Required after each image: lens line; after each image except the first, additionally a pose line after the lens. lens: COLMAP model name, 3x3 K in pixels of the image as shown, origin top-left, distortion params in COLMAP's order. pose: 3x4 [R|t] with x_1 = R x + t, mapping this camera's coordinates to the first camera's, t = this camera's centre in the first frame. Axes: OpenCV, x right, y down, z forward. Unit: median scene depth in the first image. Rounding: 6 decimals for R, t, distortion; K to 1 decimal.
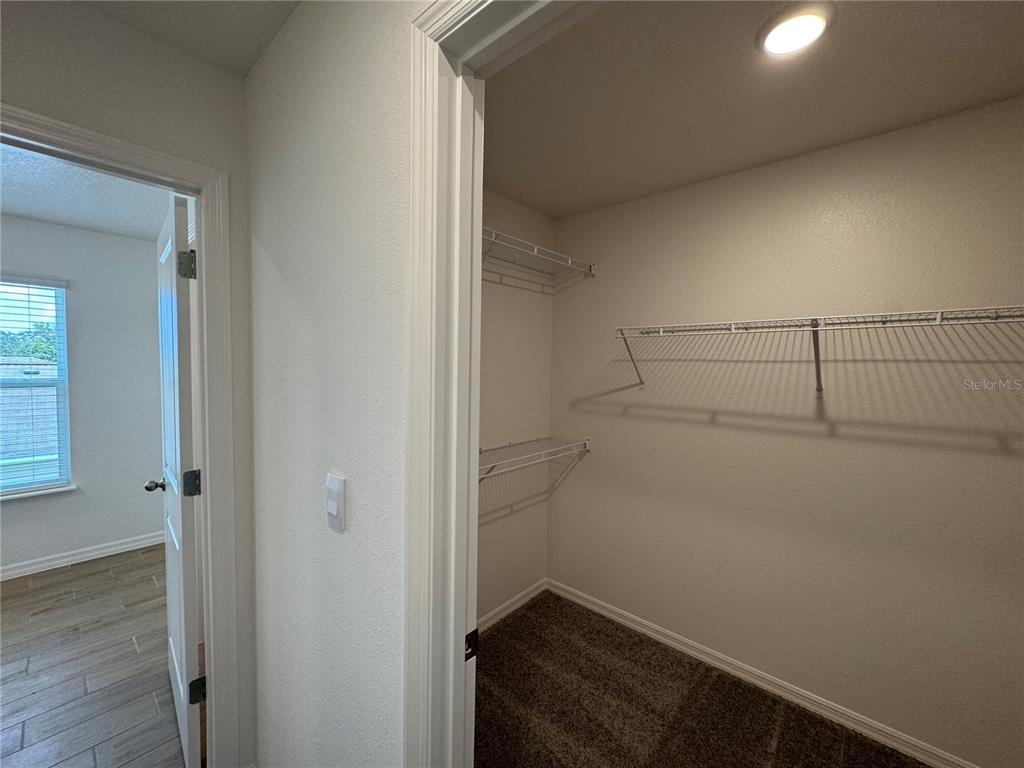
lens RADIAL K [[411.5, 0, 517.3], [0, 411.5, 380.7], [0, 0, 1]] dist [0.000318, 0.000416]
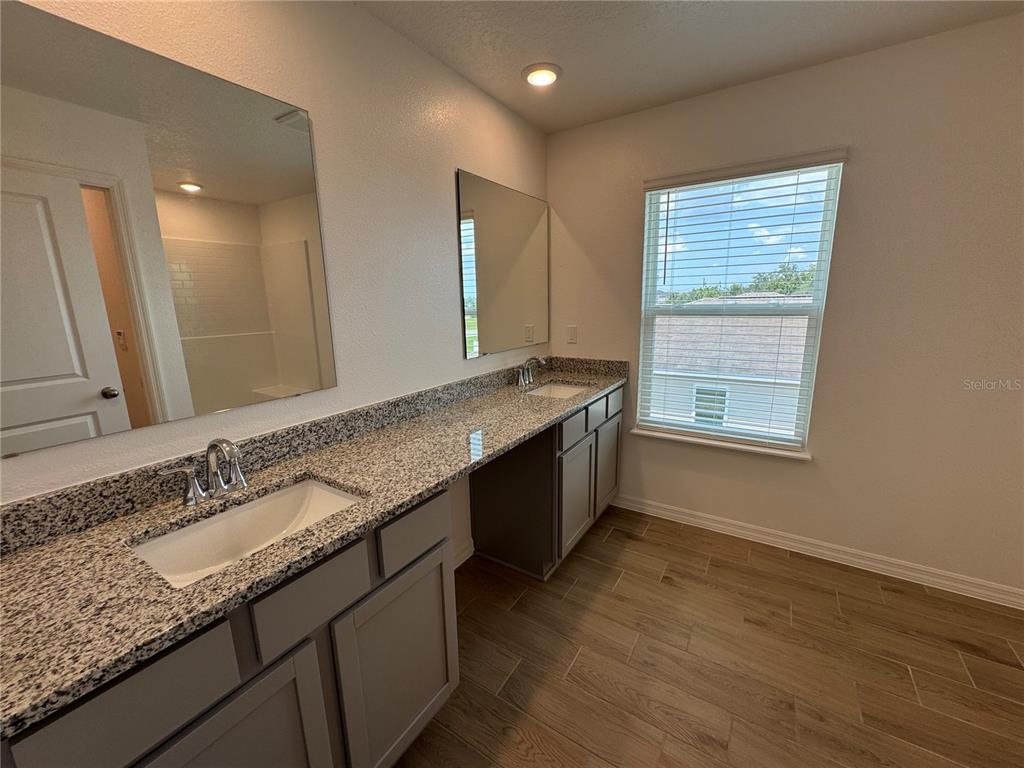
lens RADIAL K [[411.5, 0, 508.0], [0, 411.5, 377.7], [0, 0, 1]] dist [0.000318, 0.000416]
pose [[0.139829, 0.172602, -0.975016, -0.751578], [-0.020102, 0.984982, 0.171483, 0.013027], [0.989972, -0.004378, 0.141199, 0.602304]]
